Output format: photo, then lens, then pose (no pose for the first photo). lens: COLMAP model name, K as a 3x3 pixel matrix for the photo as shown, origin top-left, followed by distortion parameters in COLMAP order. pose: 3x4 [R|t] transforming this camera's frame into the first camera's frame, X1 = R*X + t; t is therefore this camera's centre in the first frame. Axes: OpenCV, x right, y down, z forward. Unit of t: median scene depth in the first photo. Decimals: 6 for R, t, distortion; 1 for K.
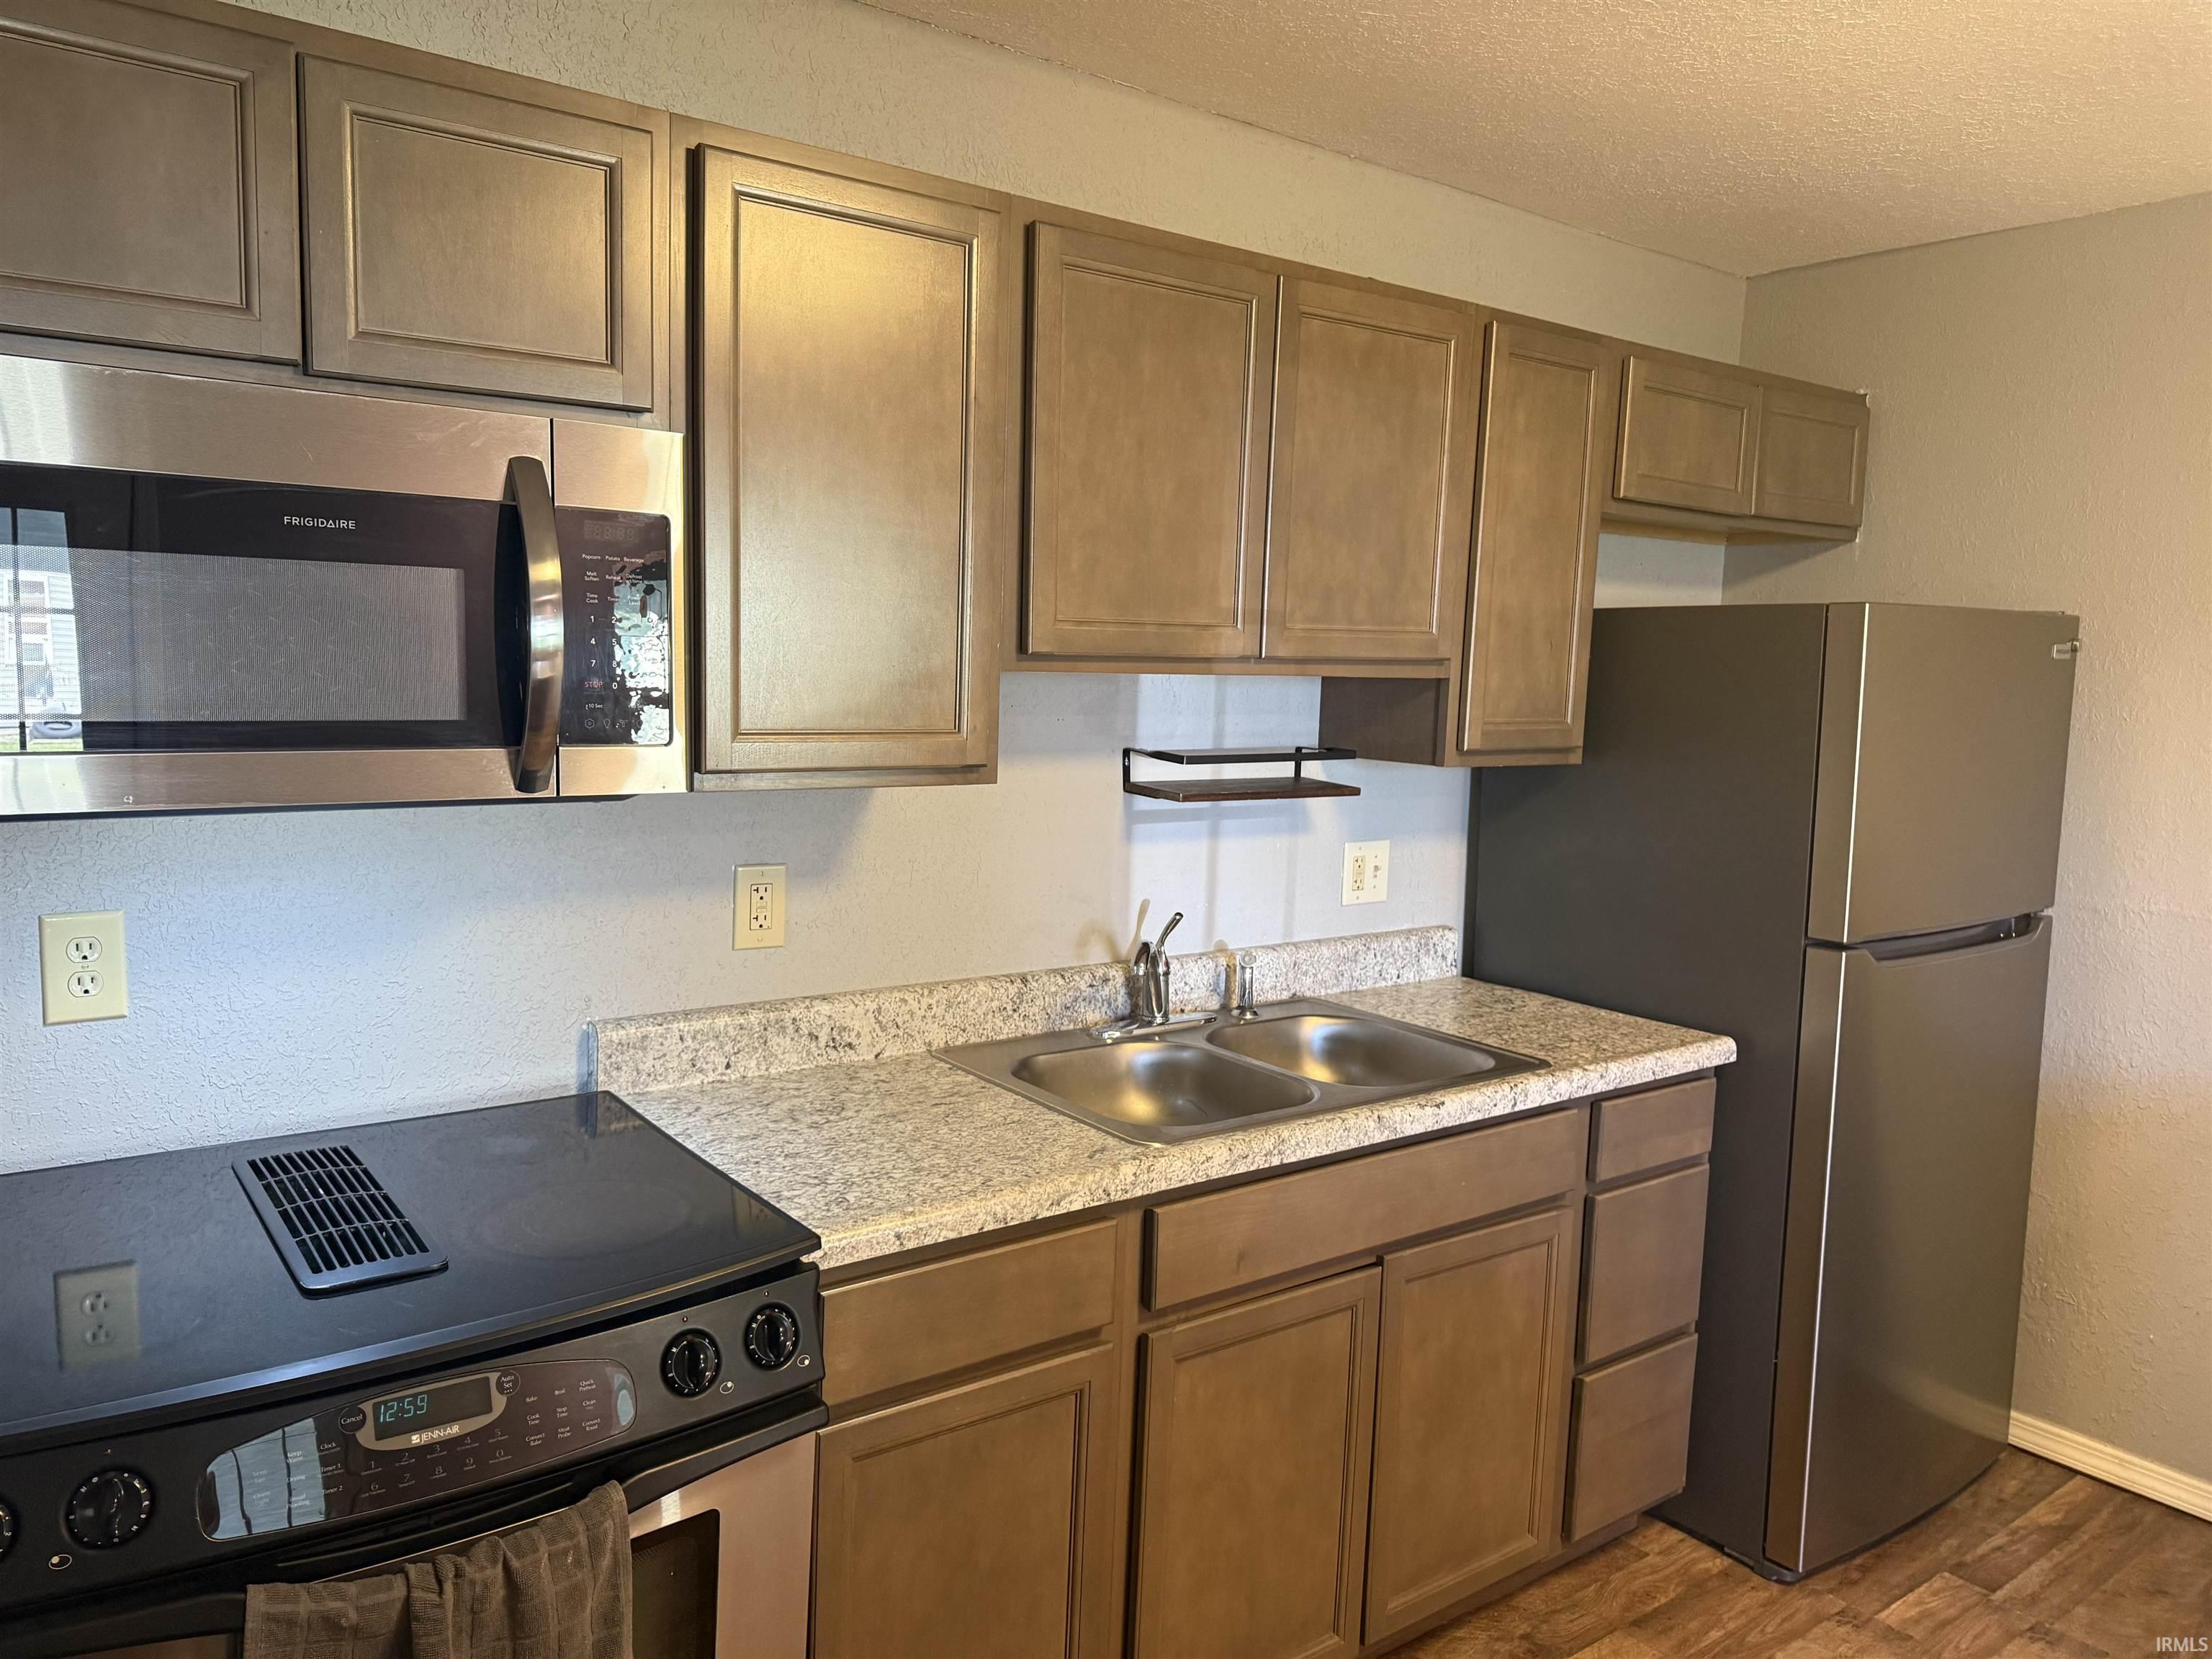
lens RADIAL K [[1552.2, 0, 1102.2], [0, 1552.2, 807.0], [0, 0, 1]] dist [0.036689, -0.007105]
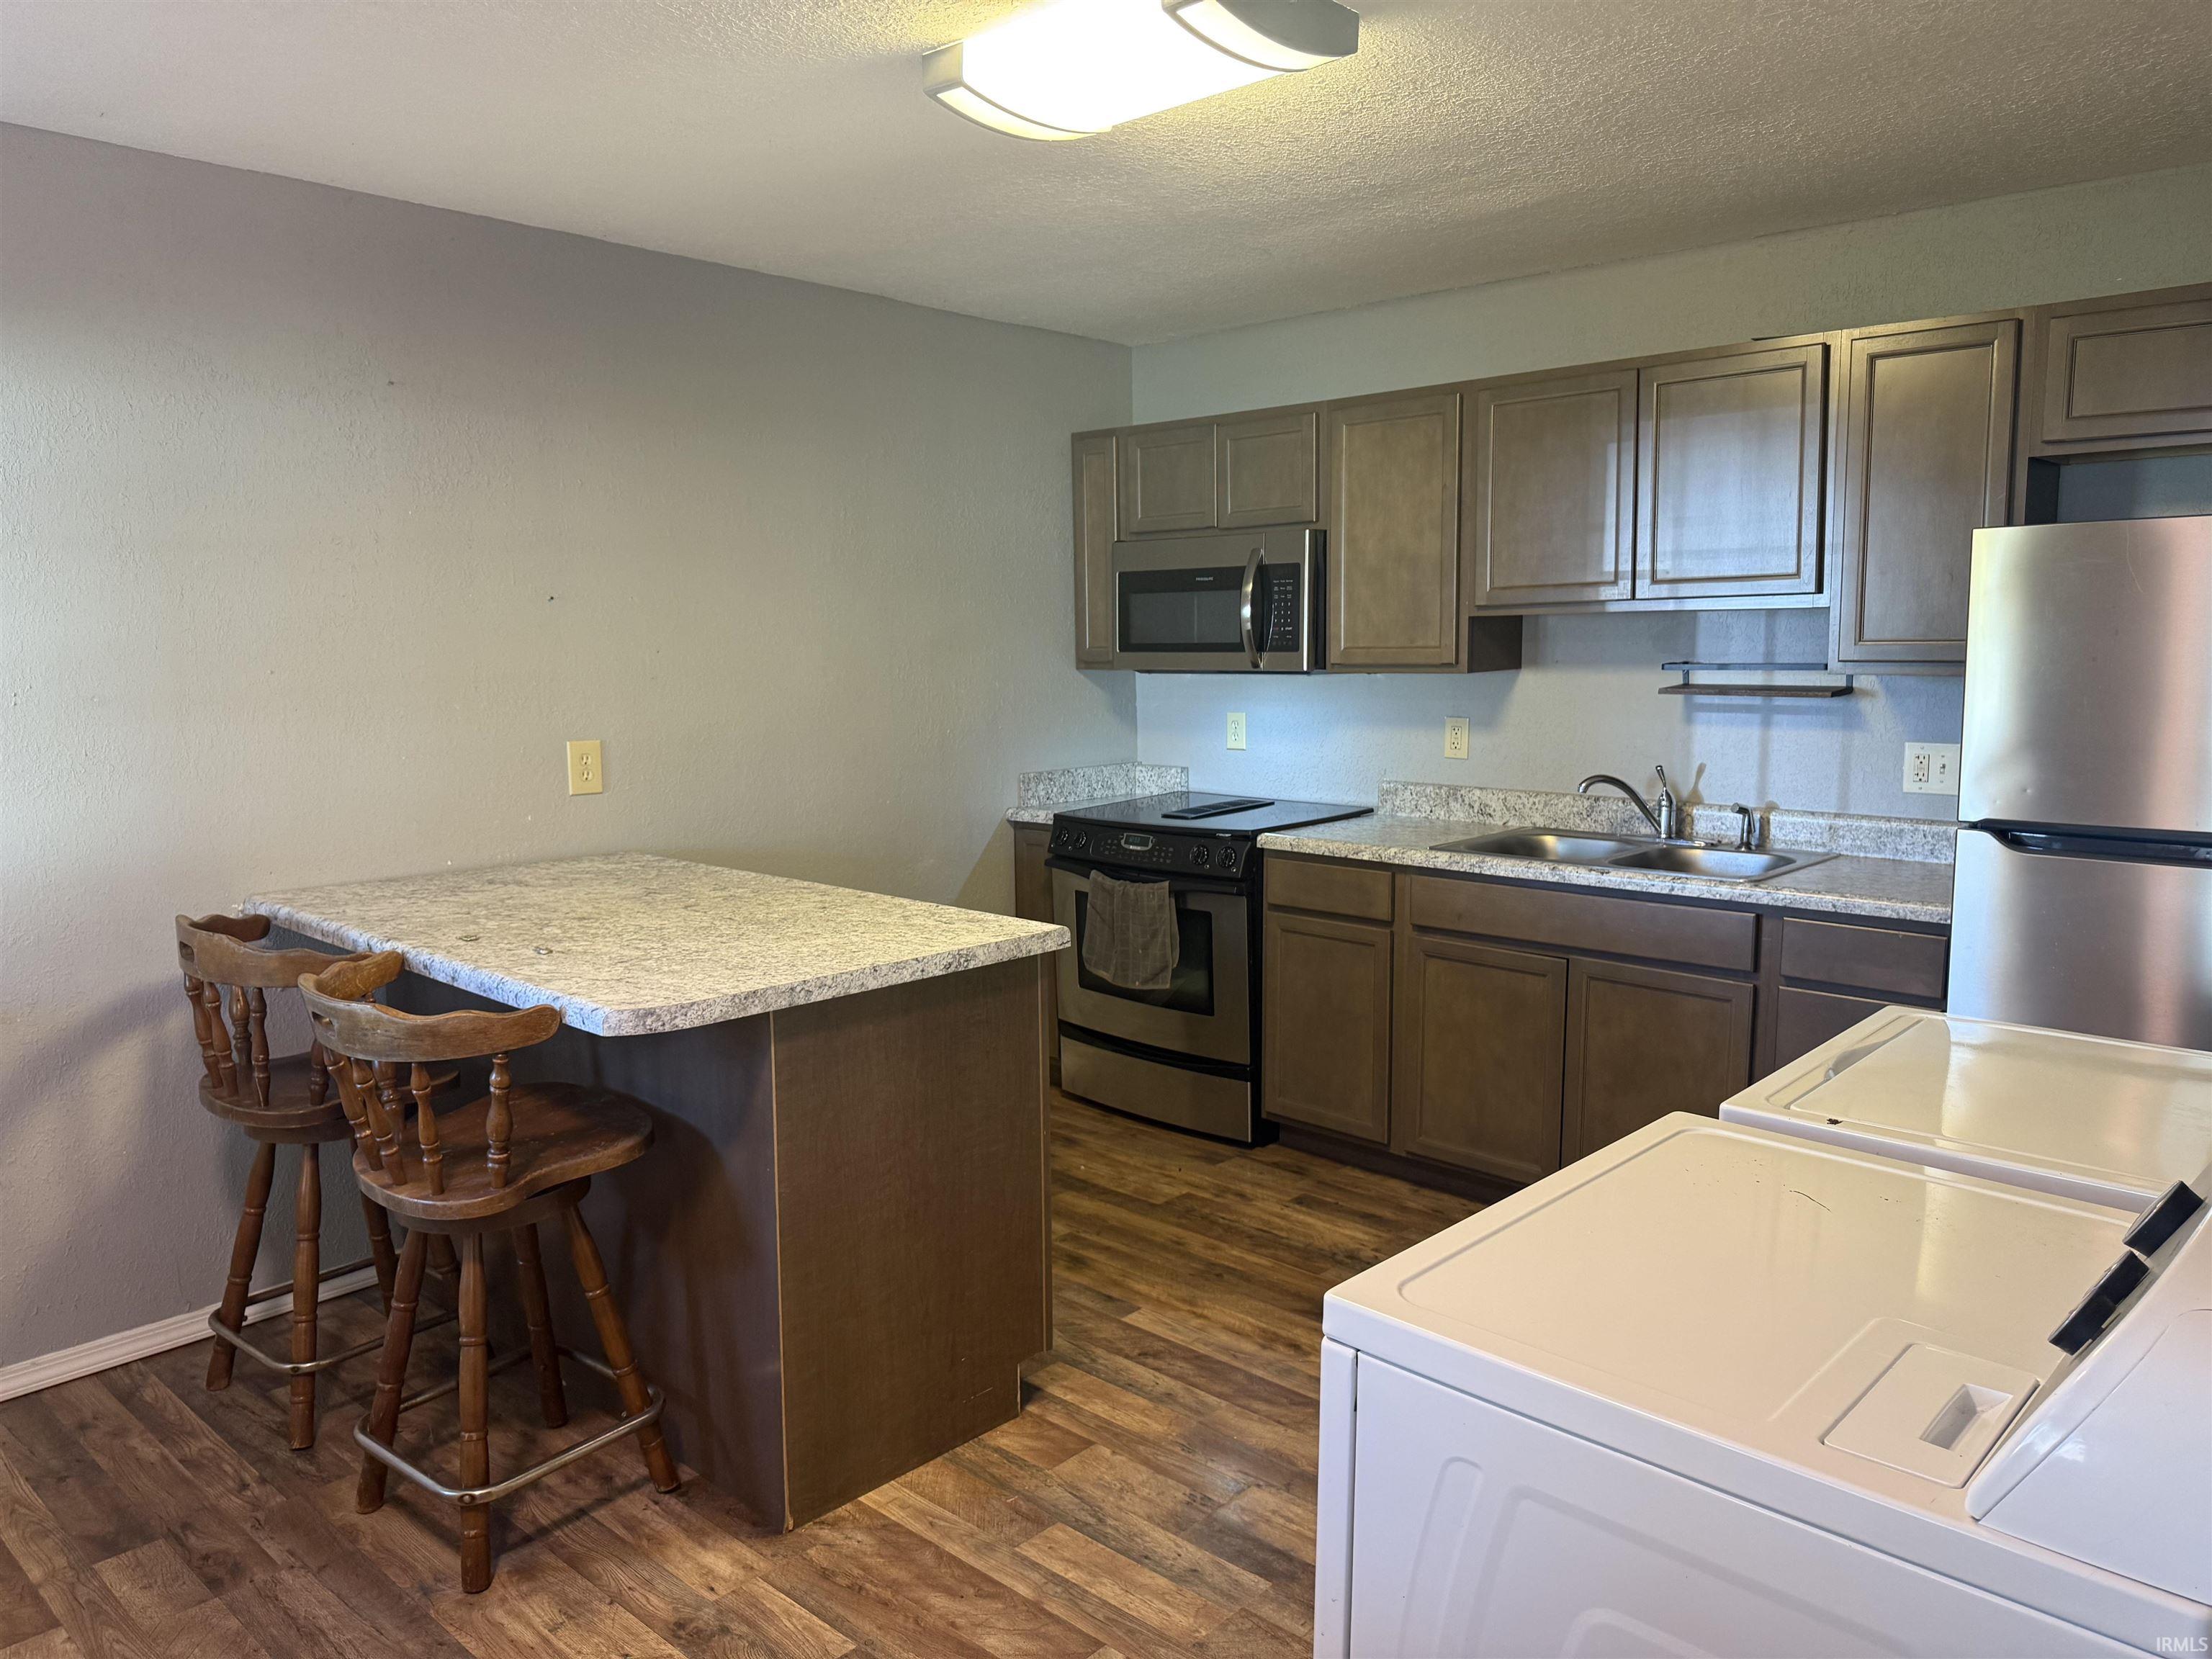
lens RADIAL K [[1552.2, 0, 1095.8], [0, 1552.2, 828.8], [0, 0, 1]] dist [0.036689, -0.007105]
pose [[0.178665, 0.094139, -0.979396, 1.575579], [-0.075895, 0.993765, 0.081675, 0.048279], [0.980979, 0.059738, 0.184695, 0.160395]]
